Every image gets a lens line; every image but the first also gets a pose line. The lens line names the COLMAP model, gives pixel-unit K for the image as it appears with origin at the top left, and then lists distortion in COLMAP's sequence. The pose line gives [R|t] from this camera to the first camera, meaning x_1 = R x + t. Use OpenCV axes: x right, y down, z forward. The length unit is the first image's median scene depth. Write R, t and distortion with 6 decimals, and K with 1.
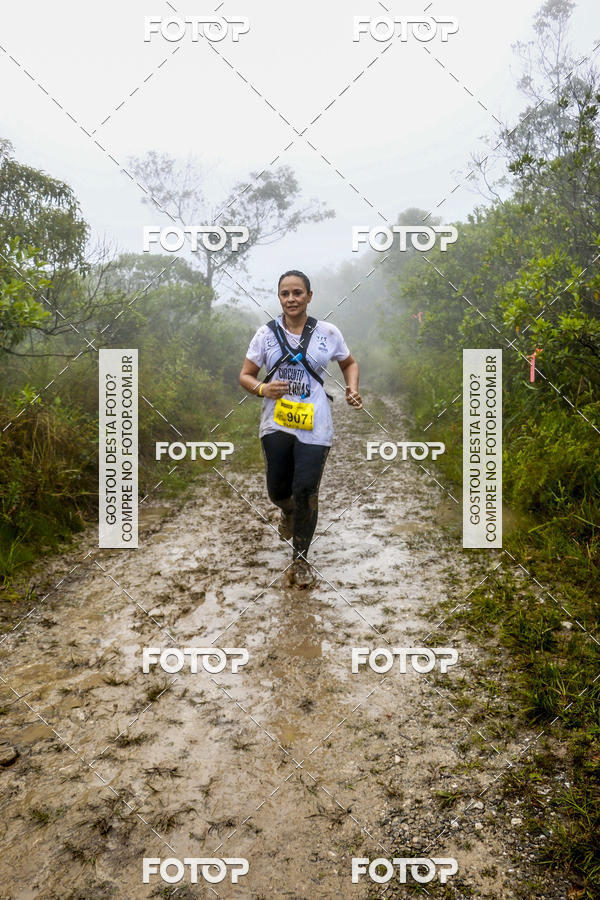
lens RADIAL K [[847.8, 0, 314.7], [0, 847.8, 444.5], [0, 0, 1]] dist [-0.076182, 0.000000]
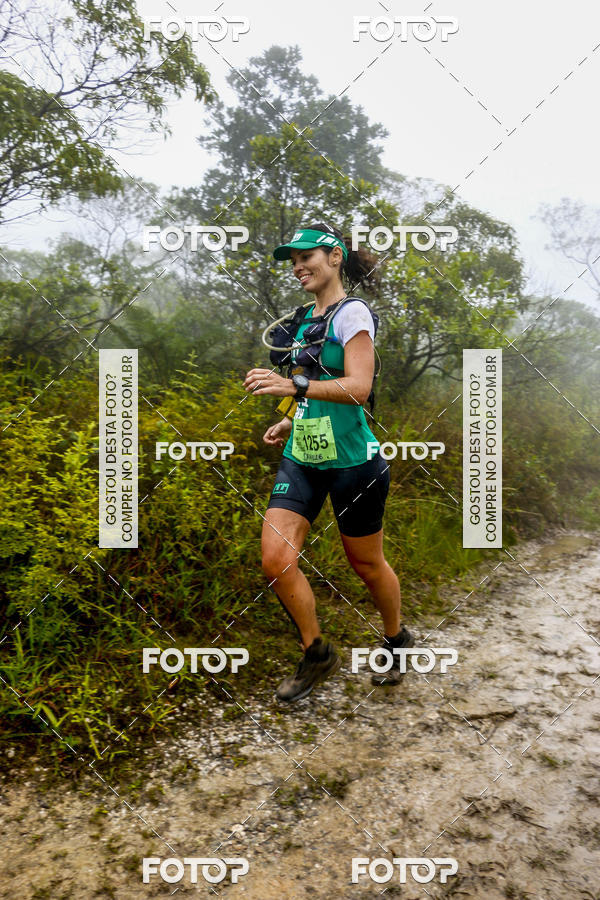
lens RADIAL K [[847.8, 0, 309.5], [0, 847.8, 453.6], [0, 0, 1]] dist [-0.076182, 0.000000]
pose [[0.906660, 0.112718, -0.406525, -0.126744], [-0.129504, 0.991481, -0.013917, 0.051032], [0.401493, 0.065264, 0.913534, -0.128465]]
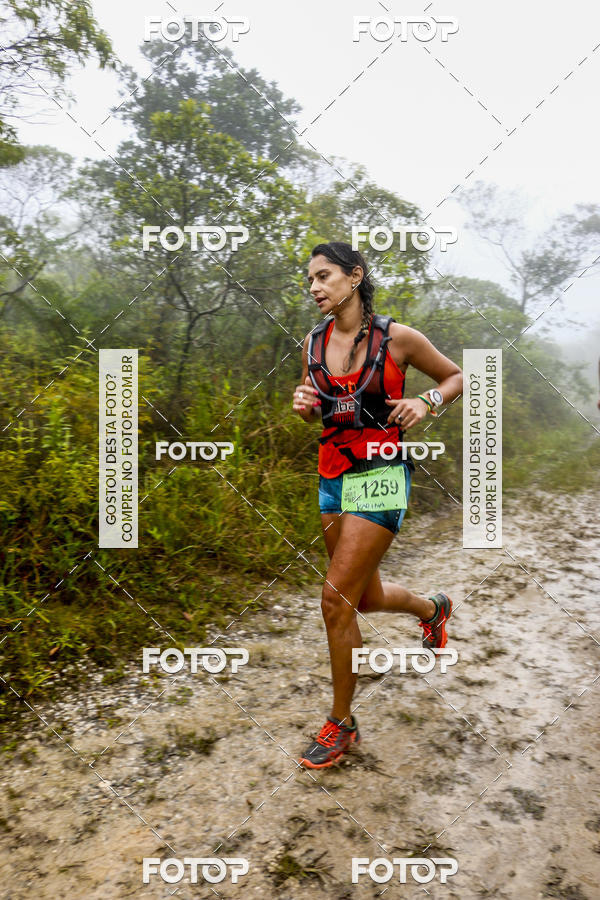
lens RADIAL K [[847.8, 0, 311.9], [0, 847.8, 454.7], [0, 0, 1]] dist [-0.076182, 0.000000]
pose [[0.938429, 0.130117, -0.320033, -0.069204], [-0.135632, 0.990746, 0.005099, 0.043868], [0.317735, 0.038621, 0.947393, -0.144162]]
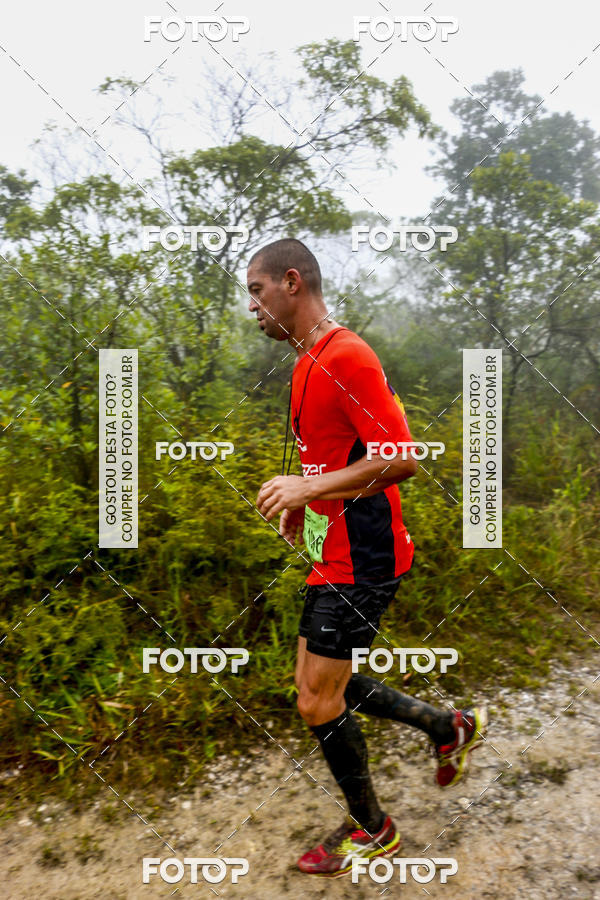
lens RADIAL K [[847.8, 0, 300.6], [0, 847.8, 449.3], [0, 0, 1]] dist [-0.076182, 0.000000]
pose [[0.756054, 0.081914, -0.649363, -0.072282], [-0.113811, 0.993476, -0.007188, 0.053548], [0.644538, 0.079340, 0.760445, -0.204132]]
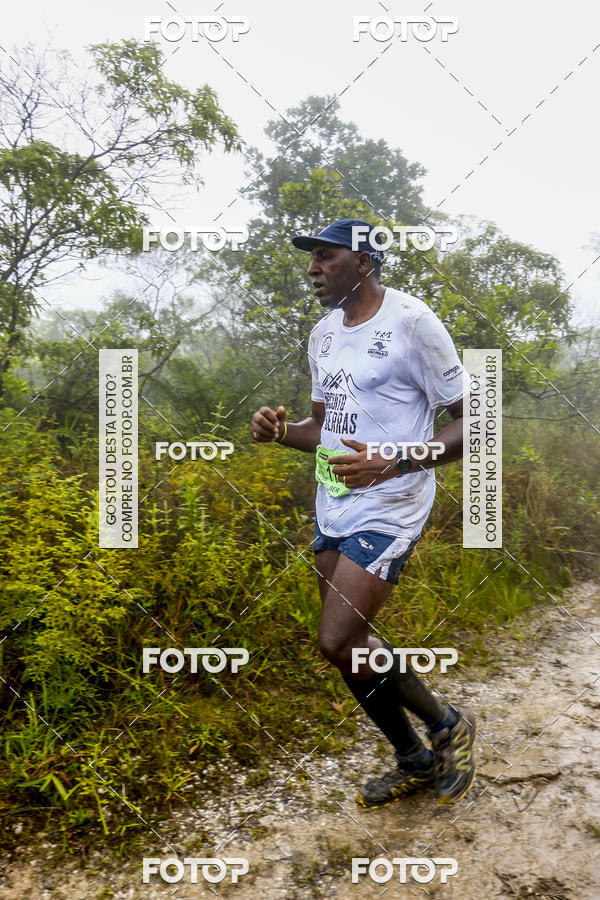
lens RADIAL K [[847.8, 0, 306.3], [0, 847.8, 450.9], [0, 0, 1]] dist [-0.076182, 0.000000]
pose [[0.873656, 0.050754, -0.483890, -0.099955], [-0.090509, 0.994138, -0.059142, 0.039408], [0.478052, 0.095466, 0.873128, -0.081571]]
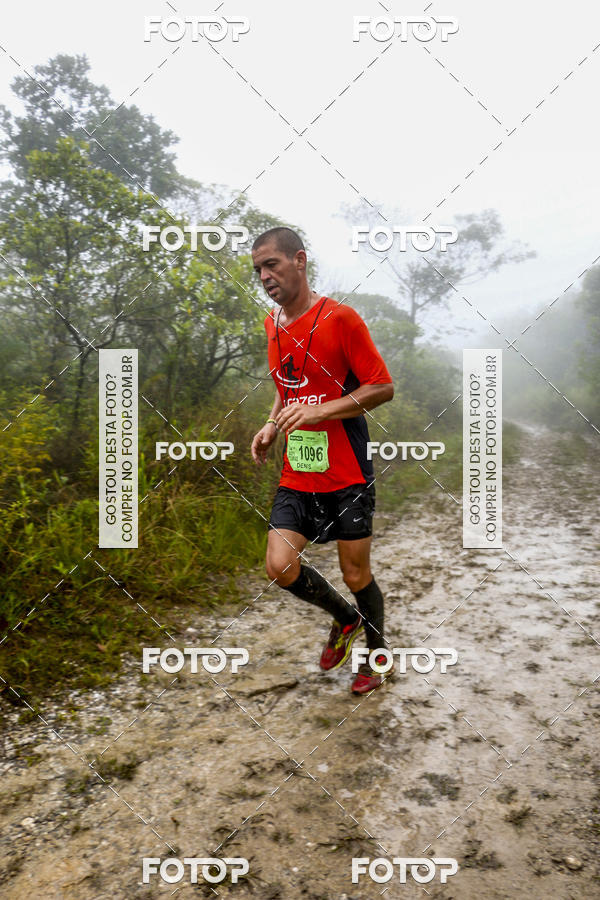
lens RADIAL K [[847.8, 0, 314.1], [0, 847.8, 447.0], [0, 0, 1]] dist [-0.076182, 0.000000]
pose [[0.975462, 0.034360, -0.217470, -0.048423], [-0.044052, 0.998233, -0.039874, 0.048898], [0.215715, 0.048475, 0.975252, -0.164211]]
